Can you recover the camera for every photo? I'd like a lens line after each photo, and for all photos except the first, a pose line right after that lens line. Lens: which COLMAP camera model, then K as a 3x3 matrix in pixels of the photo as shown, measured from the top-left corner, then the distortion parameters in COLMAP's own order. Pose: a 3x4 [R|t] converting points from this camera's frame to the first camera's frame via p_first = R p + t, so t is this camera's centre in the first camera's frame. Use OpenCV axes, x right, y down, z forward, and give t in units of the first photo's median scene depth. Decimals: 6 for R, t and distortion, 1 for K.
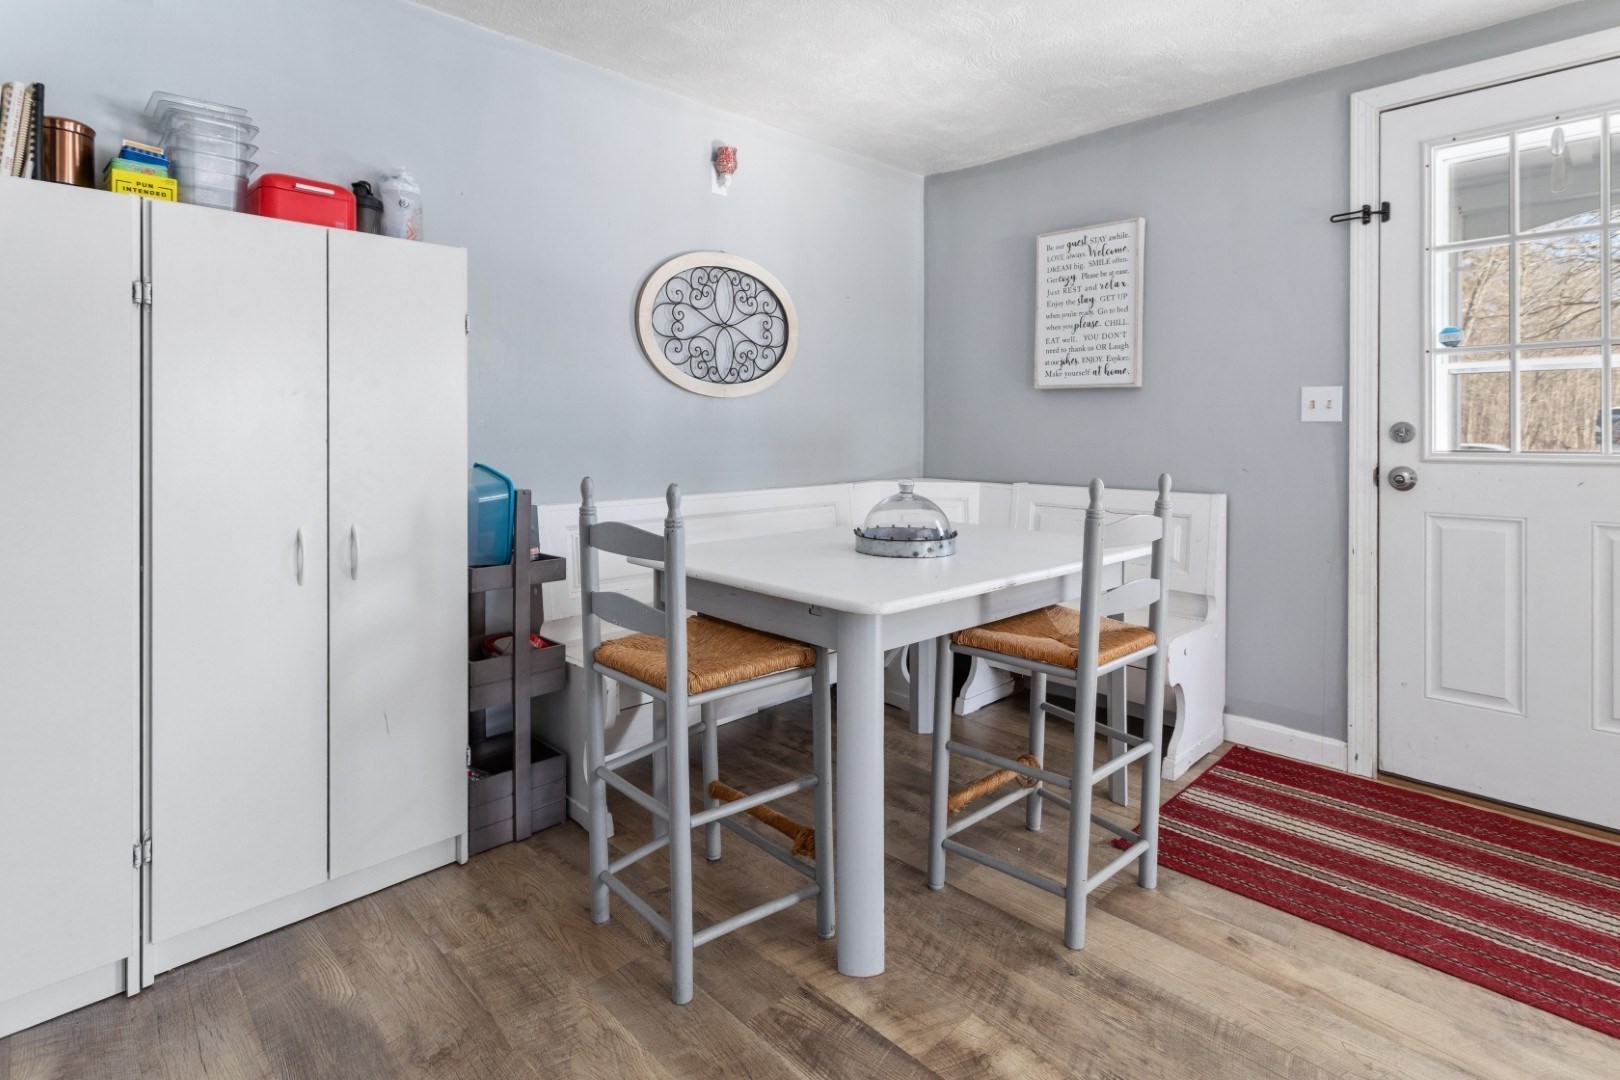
lens RADIAL K [[807.3, 0, 816.0], [0, 807.3, 426.7], [0, 0, 1]] dist [0.001875, 0.000419]
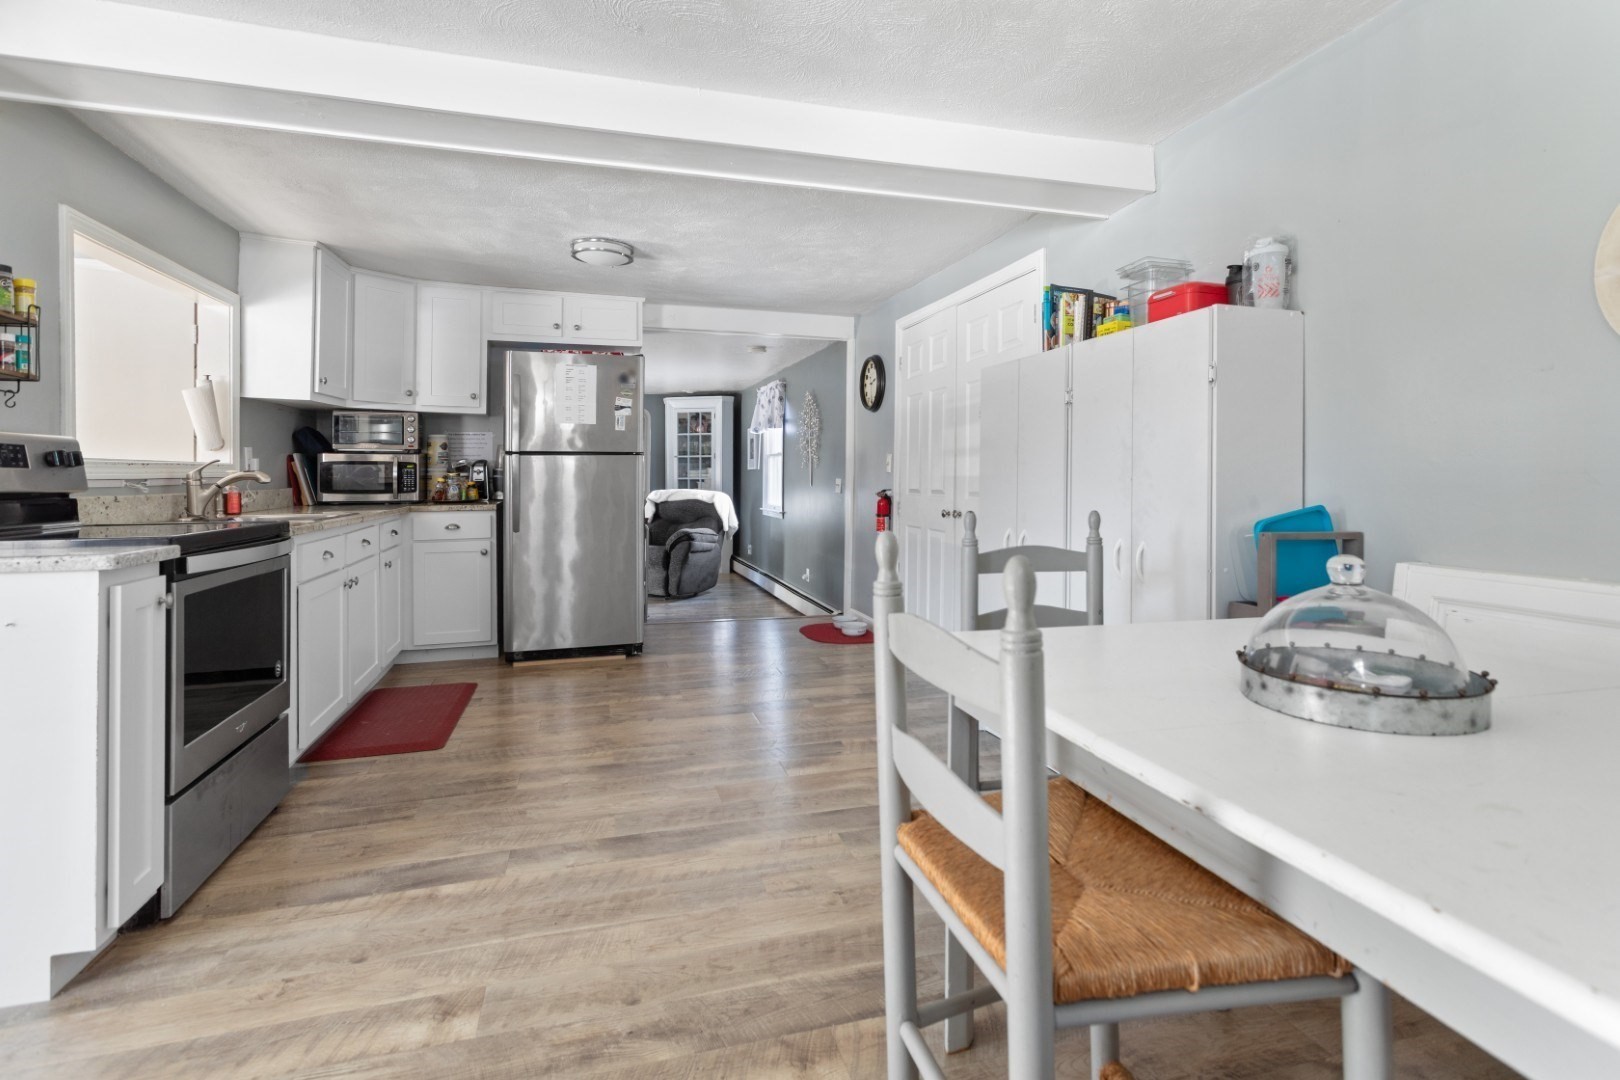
lens RADIAL K [[782.2, 0, 810.9], [0, 782.2, 480.3], [0, 0, 1]] dist [0.003196, 0.001475]
pose [[-0.482325, -0.003615, -0.875985, 0.594122], [-0.000790, 0.999993, -0.003692, 0.015991], [0.875992, -0.001089, -0.482324, 0.816478]]
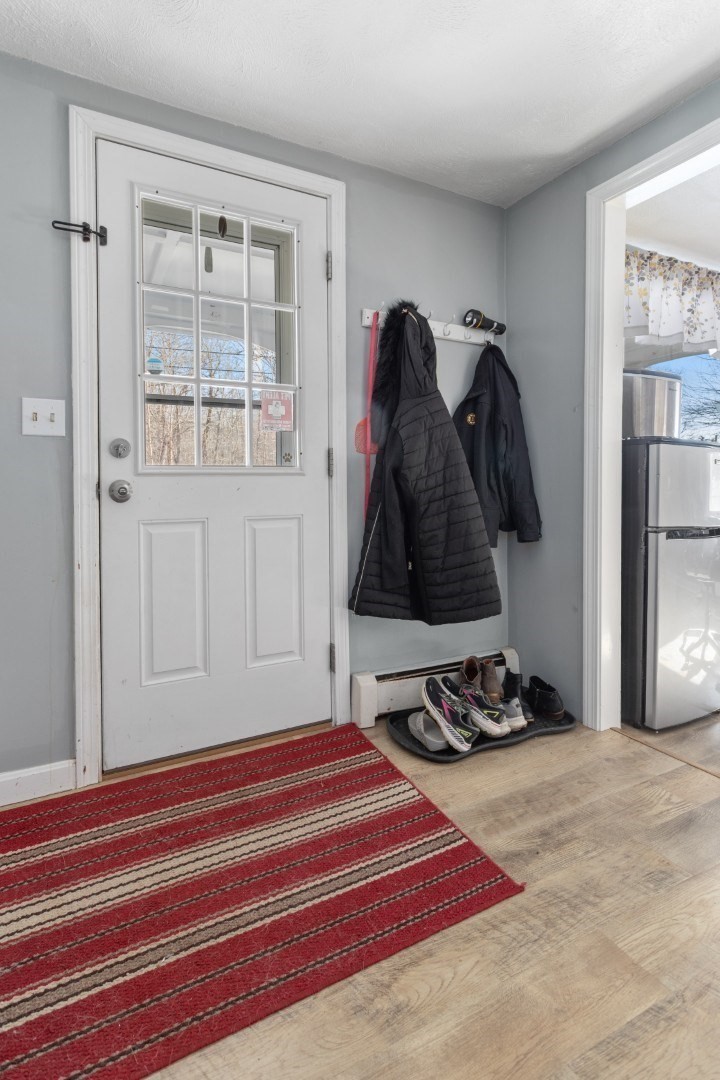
lens RADIAL K [[530.1, 0, 347.4], [0, 530.1, 490.9], [0, 0, 1]] dist [0.000221, -0.000092]
pose [[0.301639, -0.015740, 0.953292, 0.141503], [0.002504, 0.999873, 0.015717, 0.051706], [-0.953419, -0.002354, 0.301640, 0.484892]]
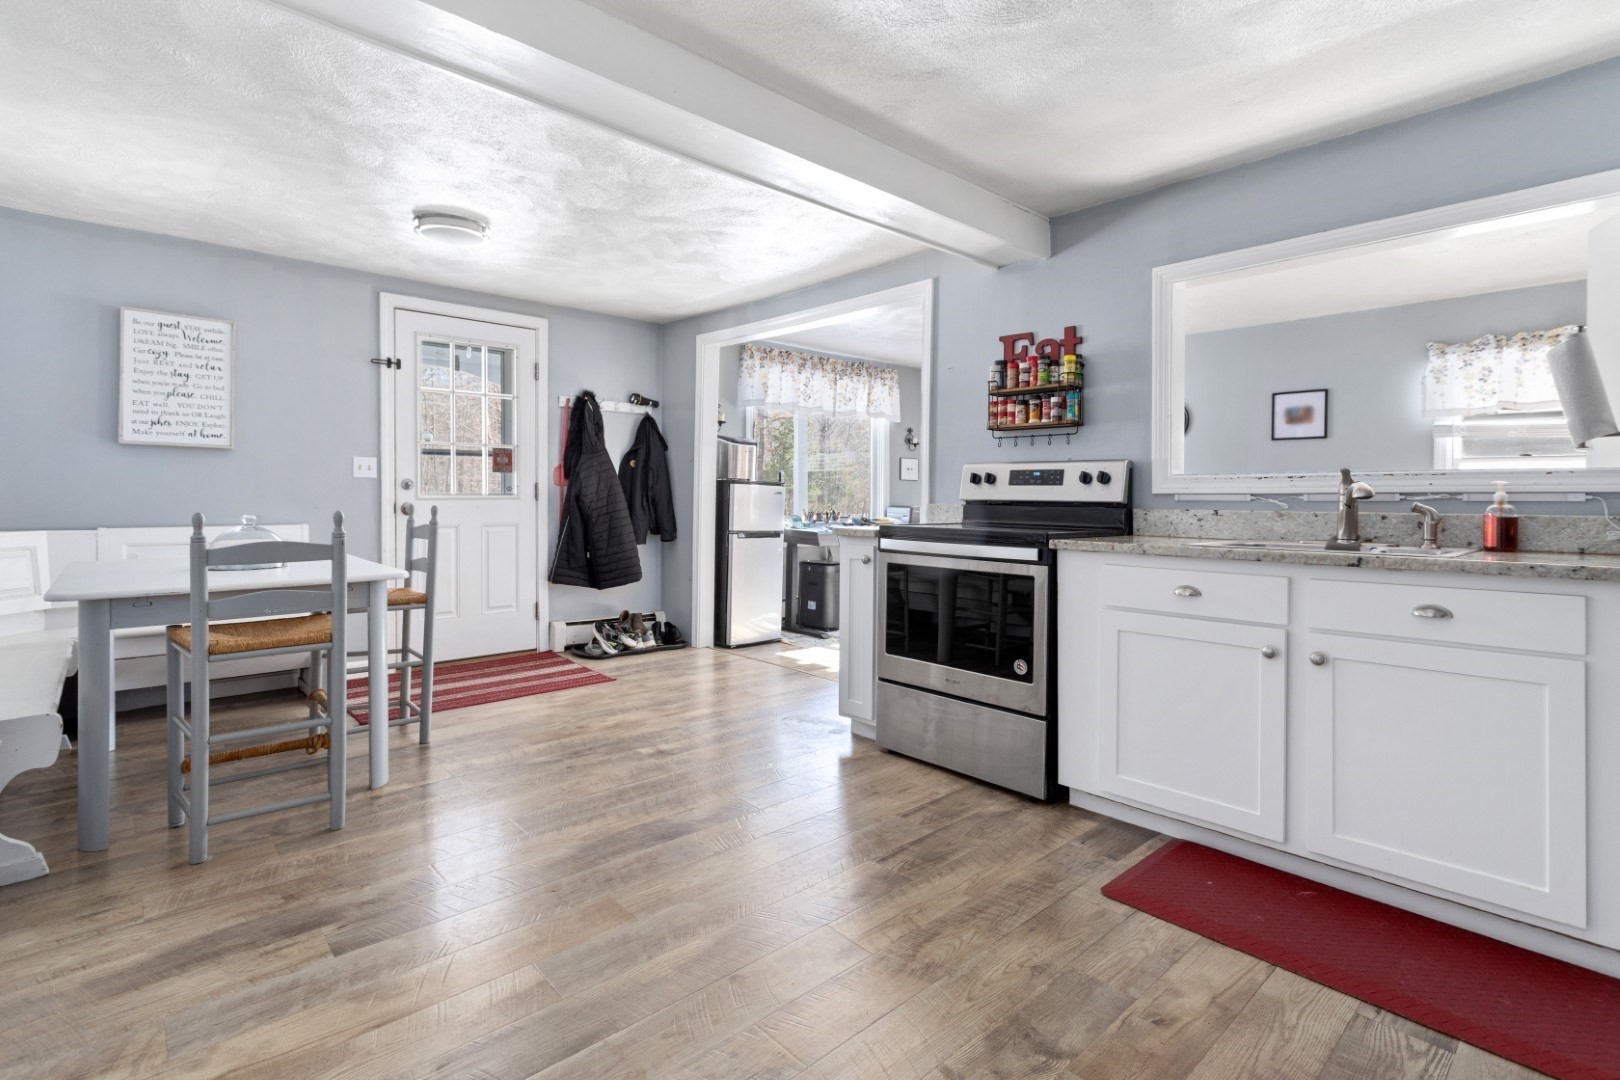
lens RADIAL K [[773.6, 0, 813.4], [0, 773.6, 502.9], [0, 0, 1]] dist [0.001929, 0.000758]
pose [[0.030662, -0.014644, 0.999423, -1.009671], [-0.009859, 0.999840, 0.014952, 0.013548], [-0.999481, -0.010312, 0.030513, 0.002119]]
